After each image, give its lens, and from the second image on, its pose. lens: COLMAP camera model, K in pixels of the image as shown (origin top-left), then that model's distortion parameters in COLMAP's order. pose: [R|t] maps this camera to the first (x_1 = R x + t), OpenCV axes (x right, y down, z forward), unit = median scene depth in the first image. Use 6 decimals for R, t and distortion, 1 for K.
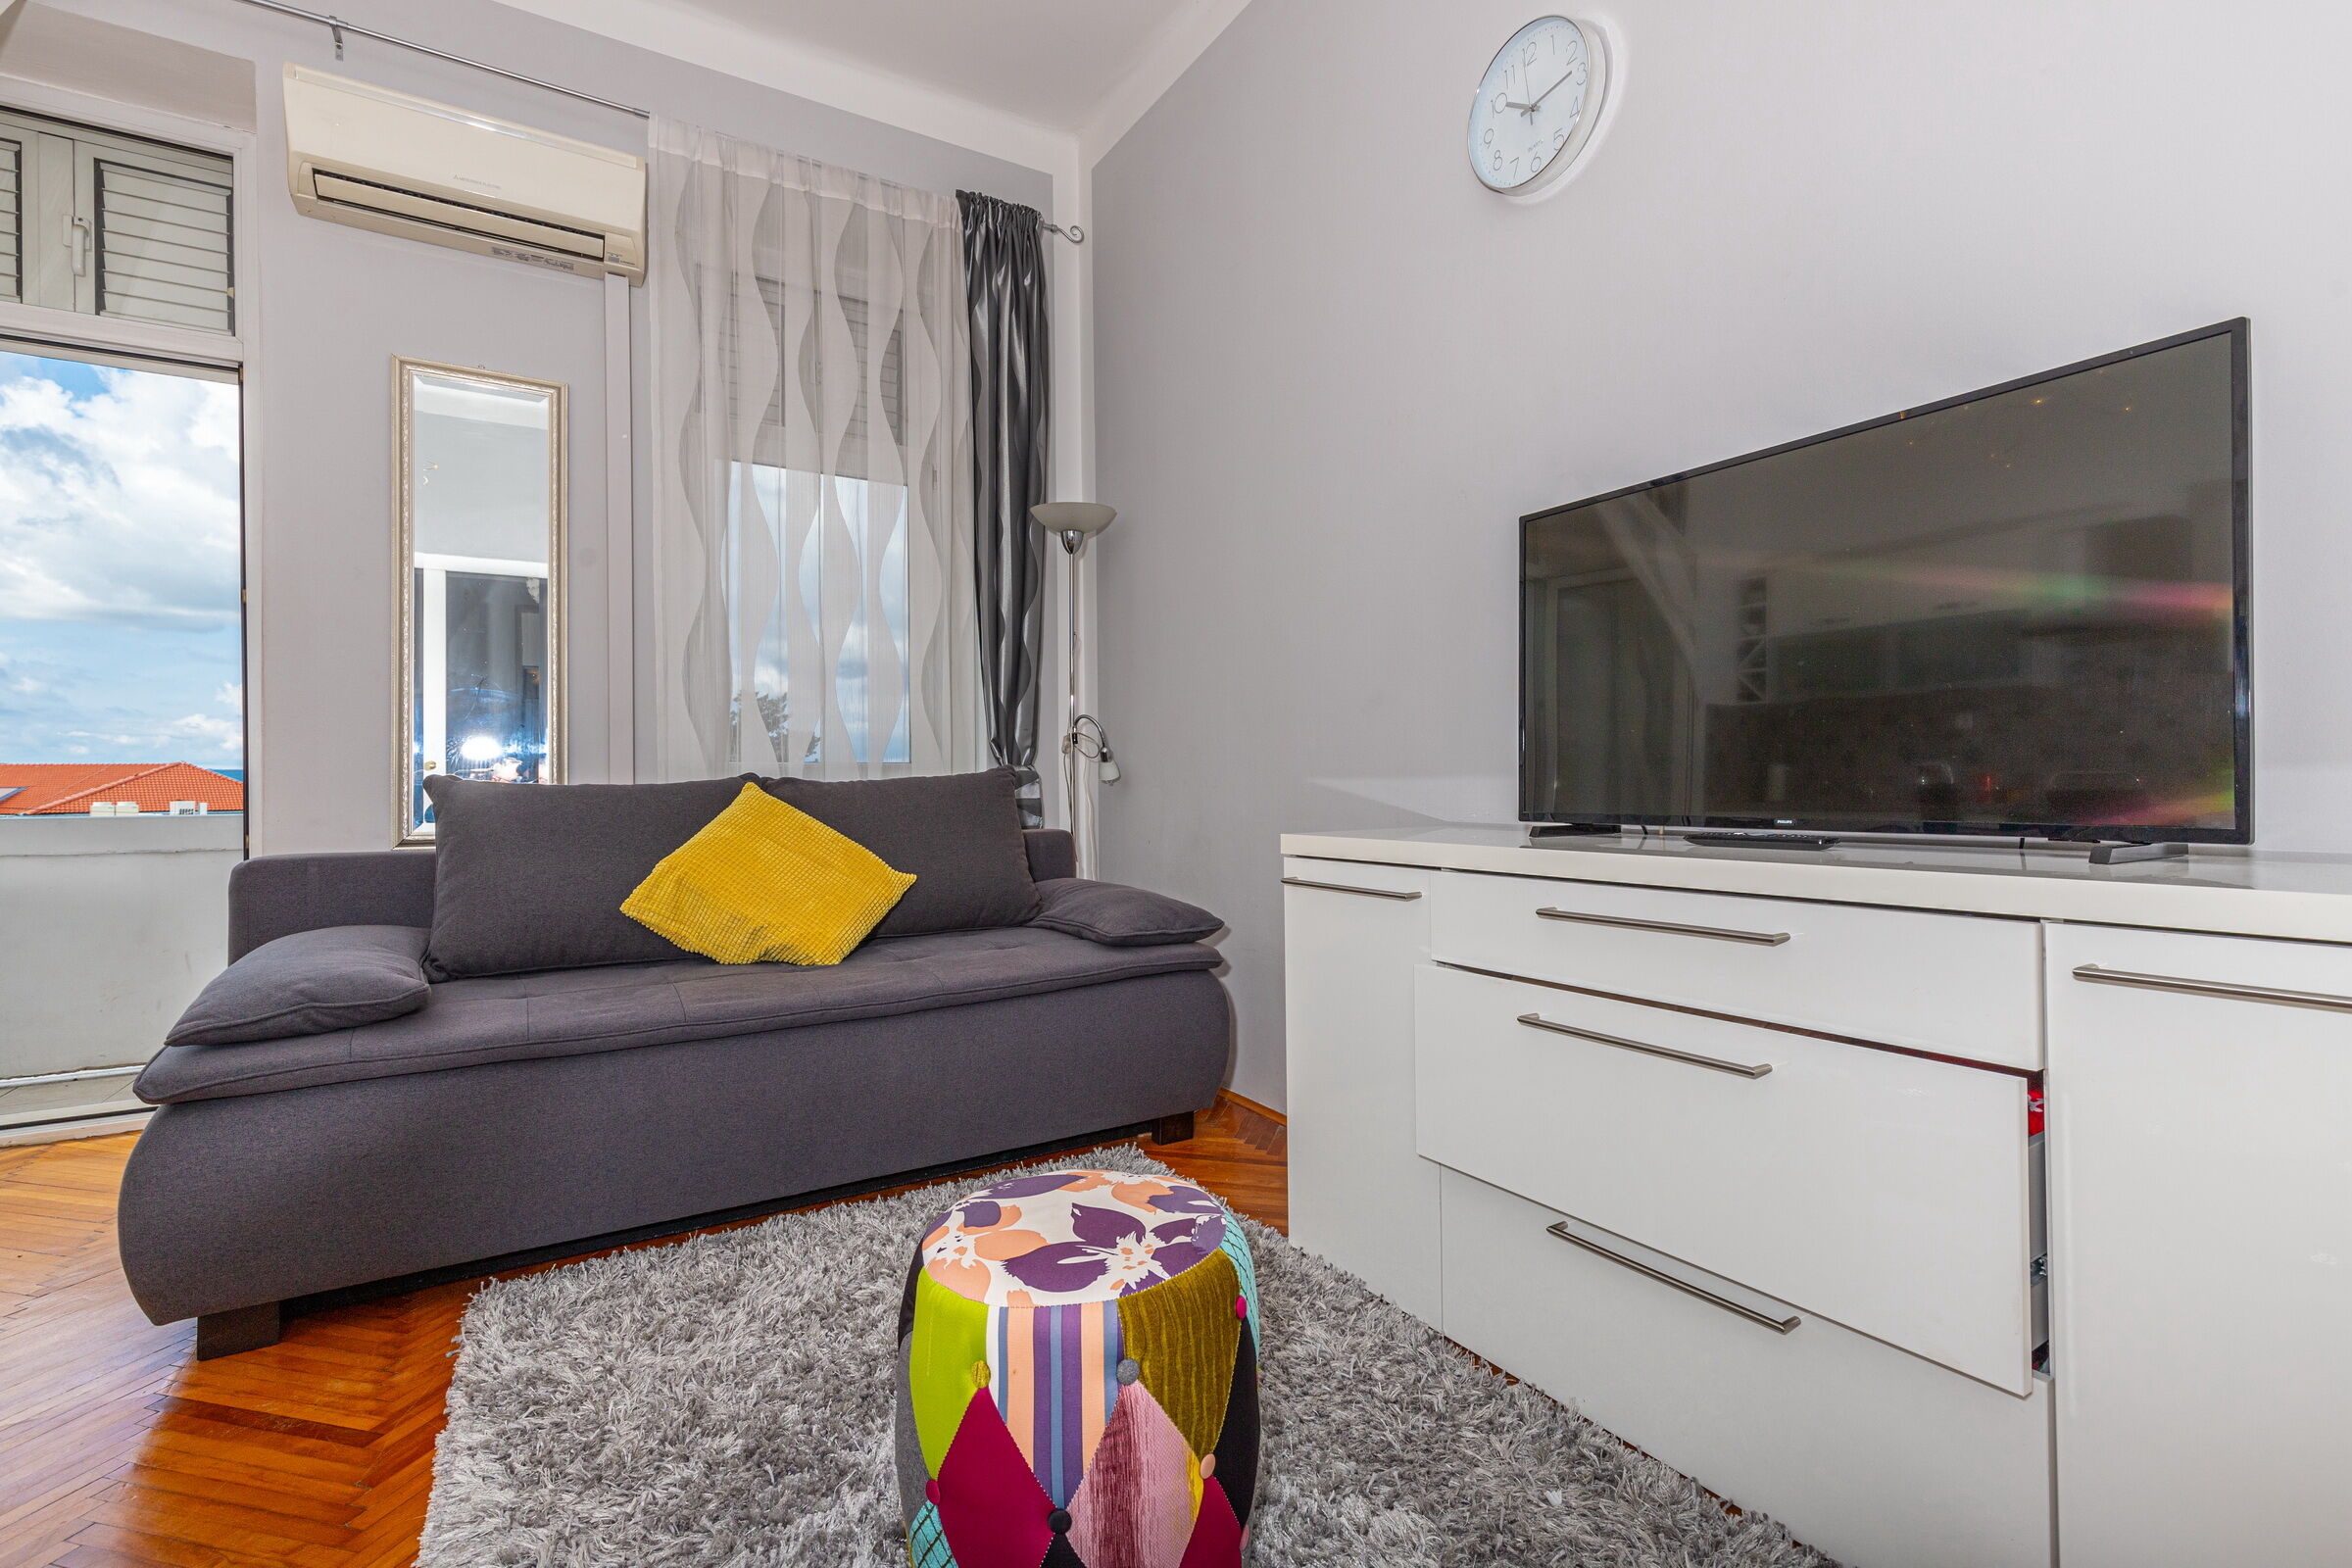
lens RADIAL K [[1079.8, 0, 1186.2], [0, 1079.8, 788.7], [0, 0, 1]] dist [0.011494, -0.003150]
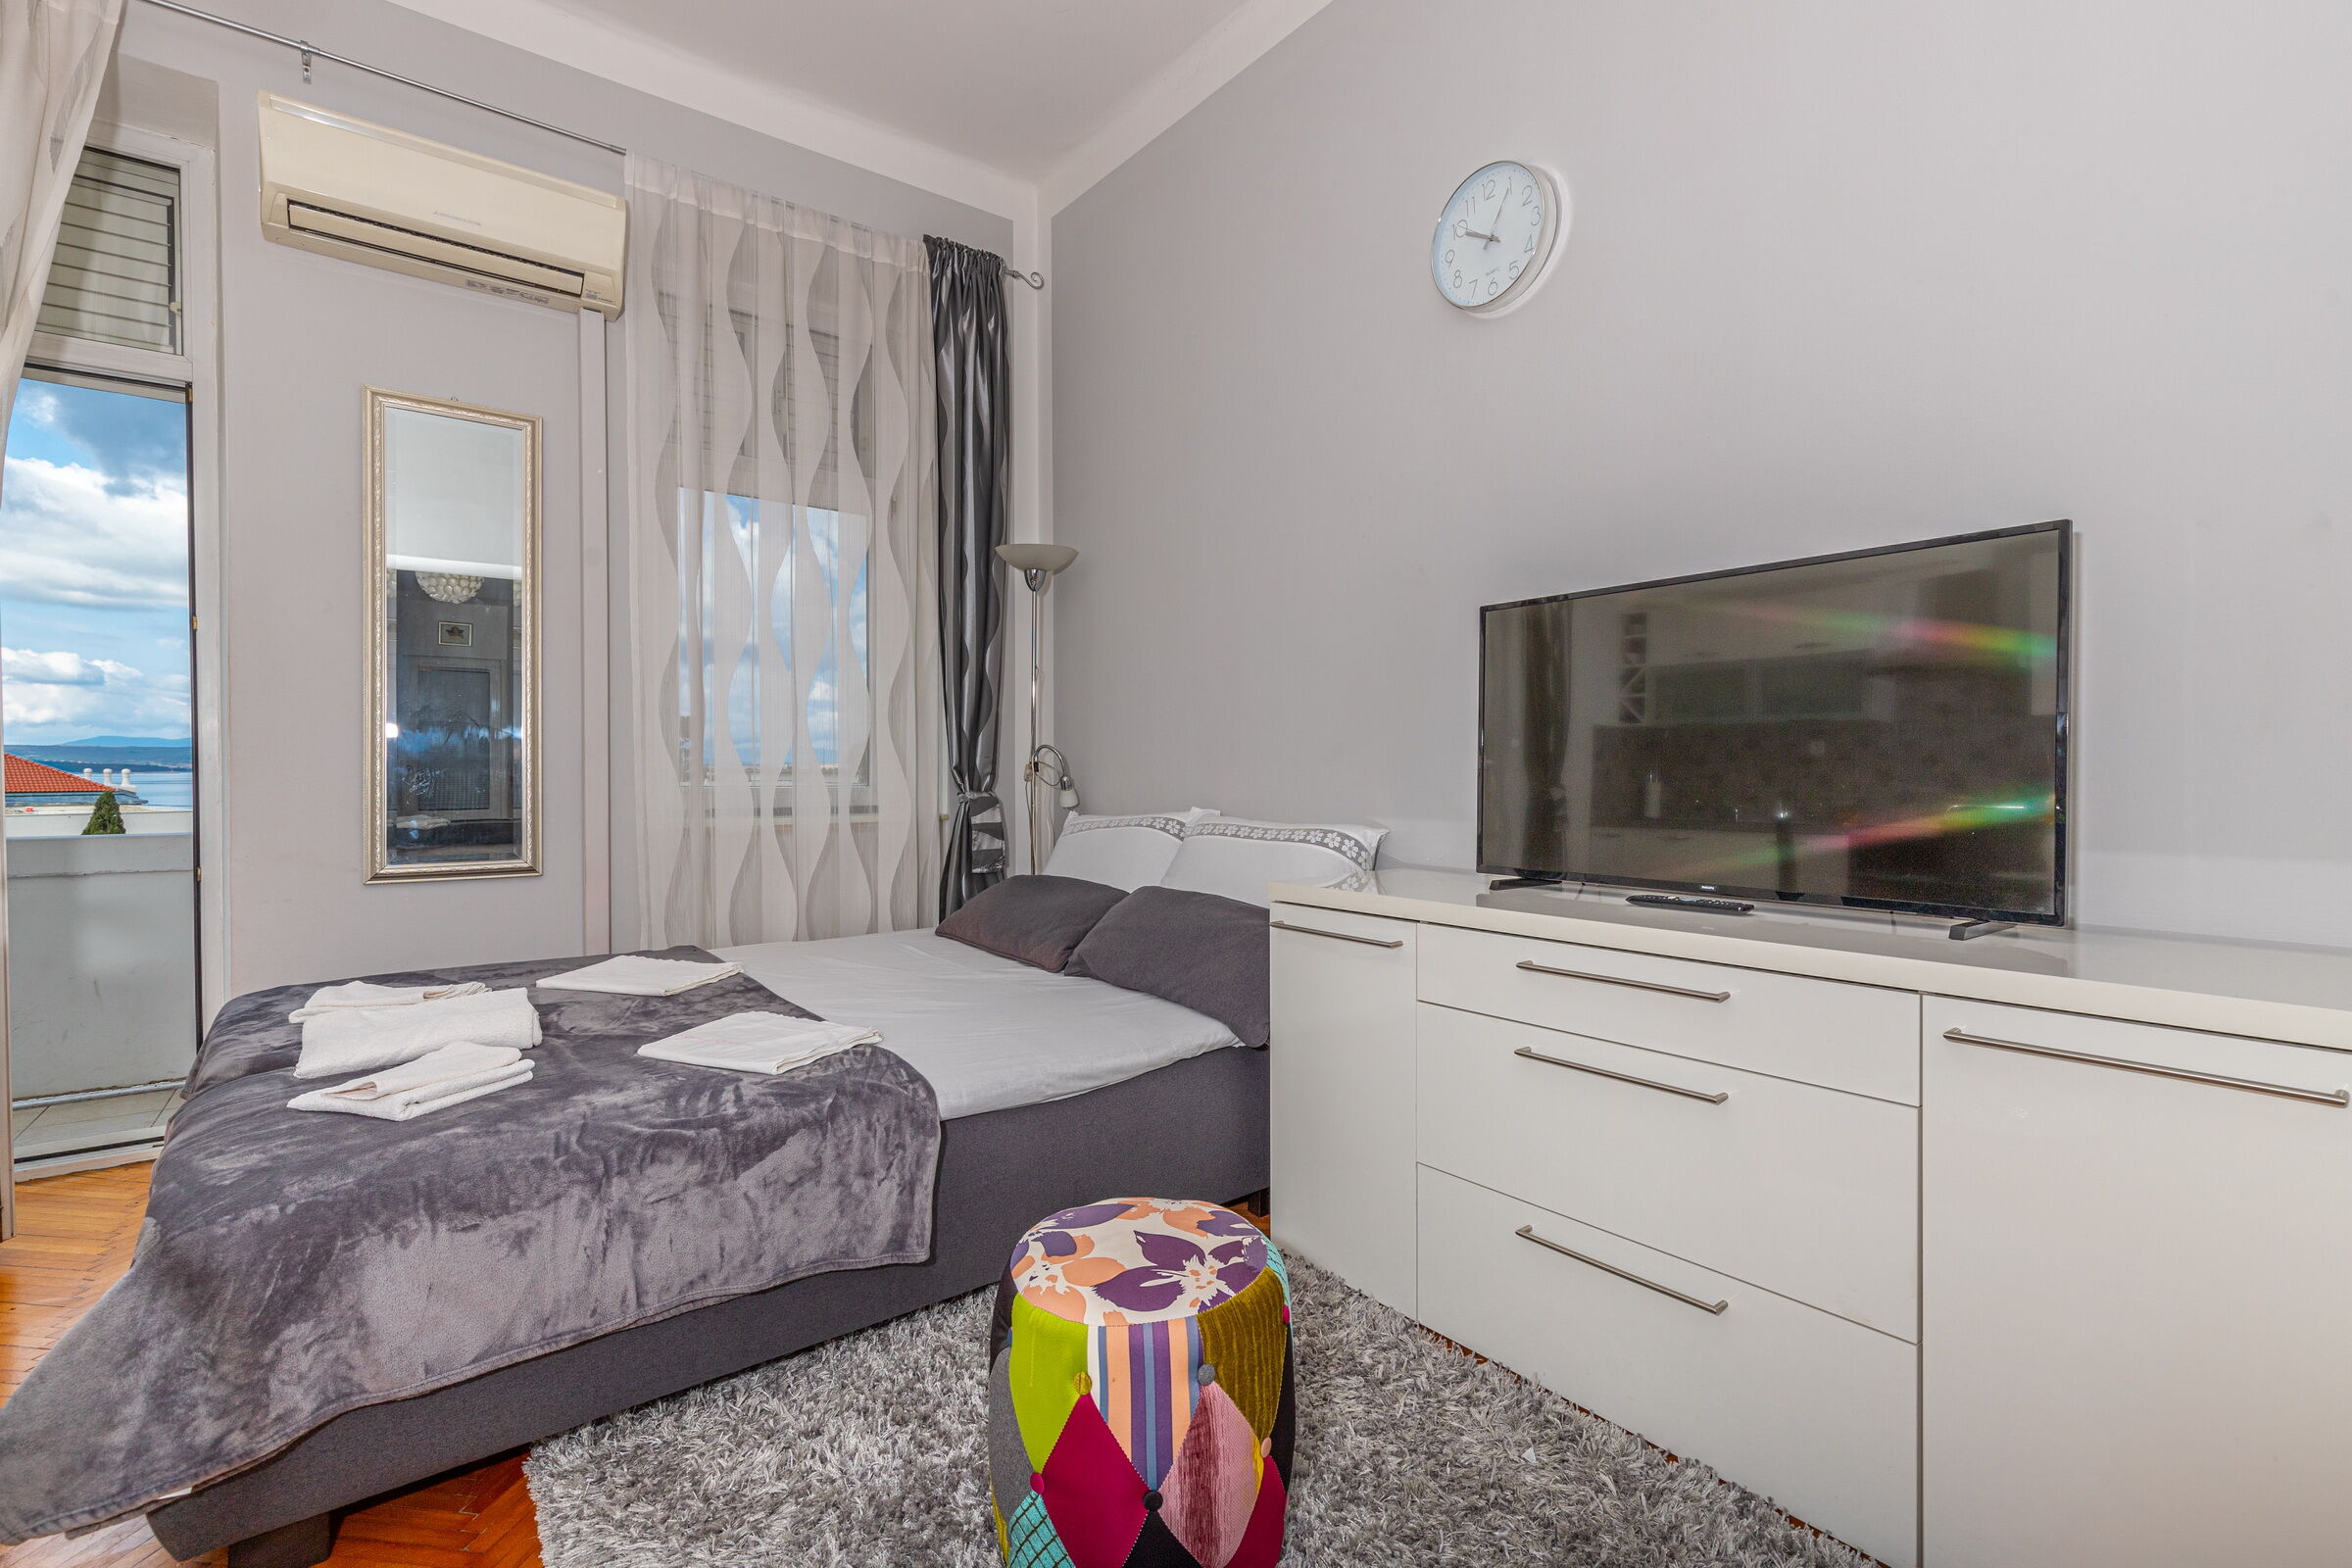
lens RADIAL K [[1079.8, 0, 1184.2], [0, 1079.8, 789.0], [0, 0, 1]] dist [0.011494, -0.003150]
pose [[0.993960, 0.007472, 0.109490, -0.116481], [-0.009428, 0.999805, 0.017355, -0.070536], [-0.109339, -0.018283, 0.993836, -0.095514]]
